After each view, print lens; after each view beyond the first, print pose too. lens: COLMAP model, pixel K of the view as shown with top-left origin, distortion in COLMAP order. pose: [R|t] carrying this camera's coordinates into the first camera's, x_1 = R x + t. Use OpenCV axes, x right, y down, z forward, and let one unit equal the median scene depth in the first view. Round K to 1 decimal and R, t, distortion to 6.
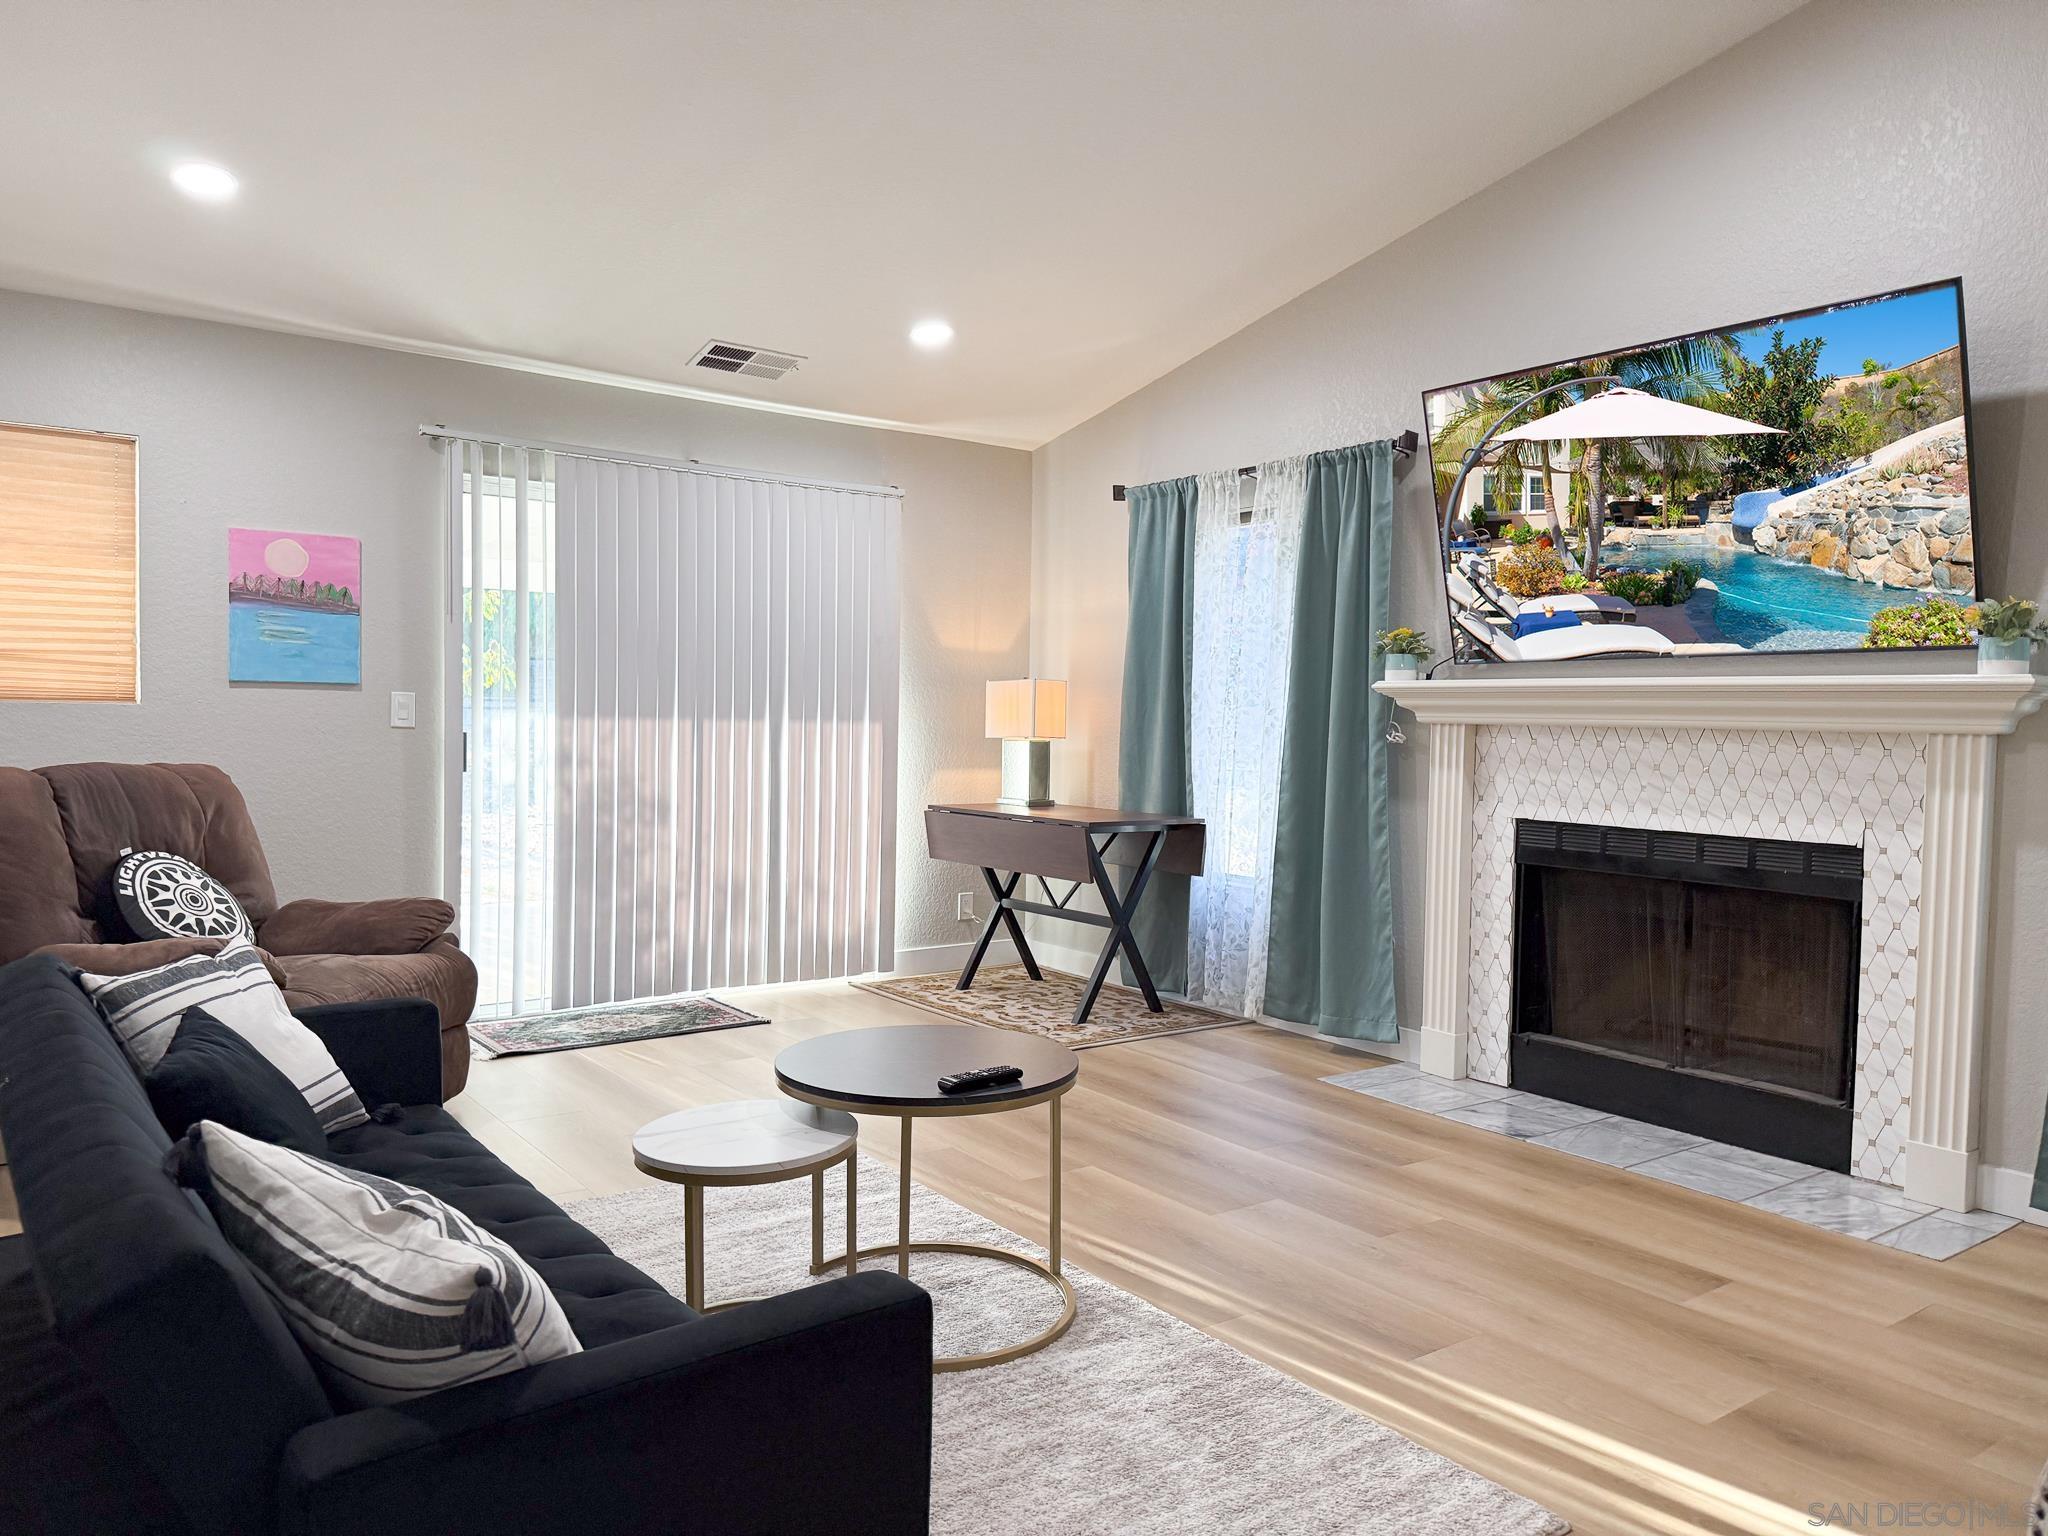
lens RADIAL K [[1405.8, 0, 1053.9], [0, 1405.8, 785.3], [0, 0, 1]] dist [0.036602, -0.051728]
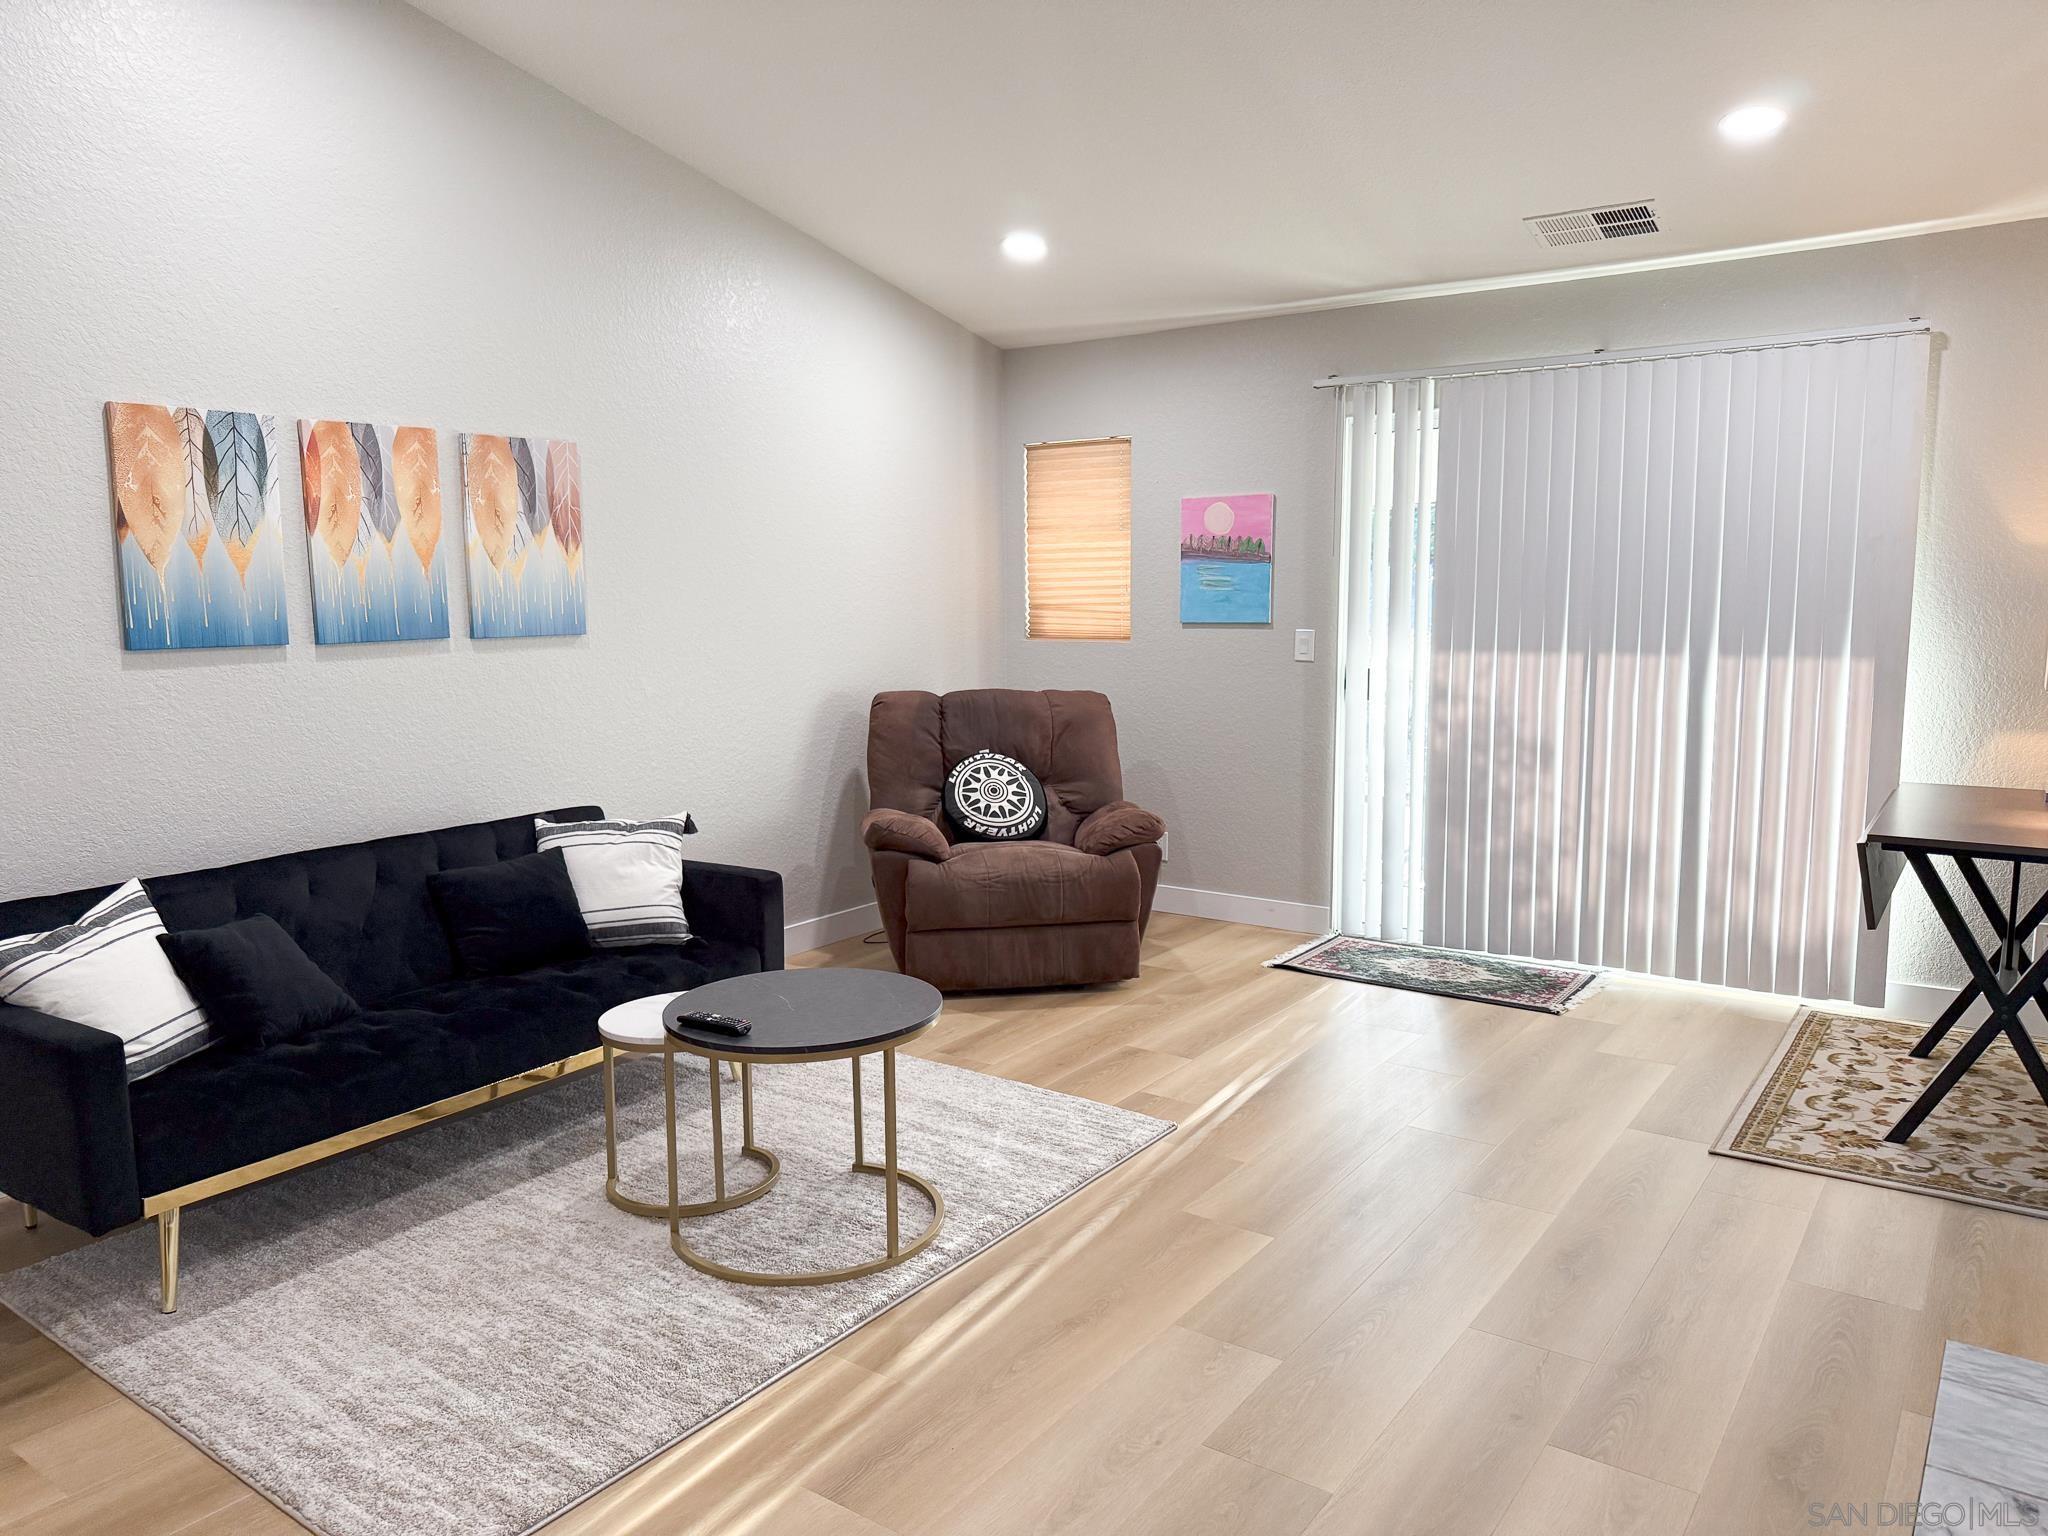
lens RADIAL K [[1430.7, 0, 1030.7], [0, 1430.7, 768.5], [0, 0, 1]] dist [0.121267, -0.176444]
pose [[0.305995, 0.096446, -0.947135, 0.515501], [-0.032484, 0.995334, 0.090859, -0.048934], [0.951479, 0.002964, 0.307700, 0.417816]]
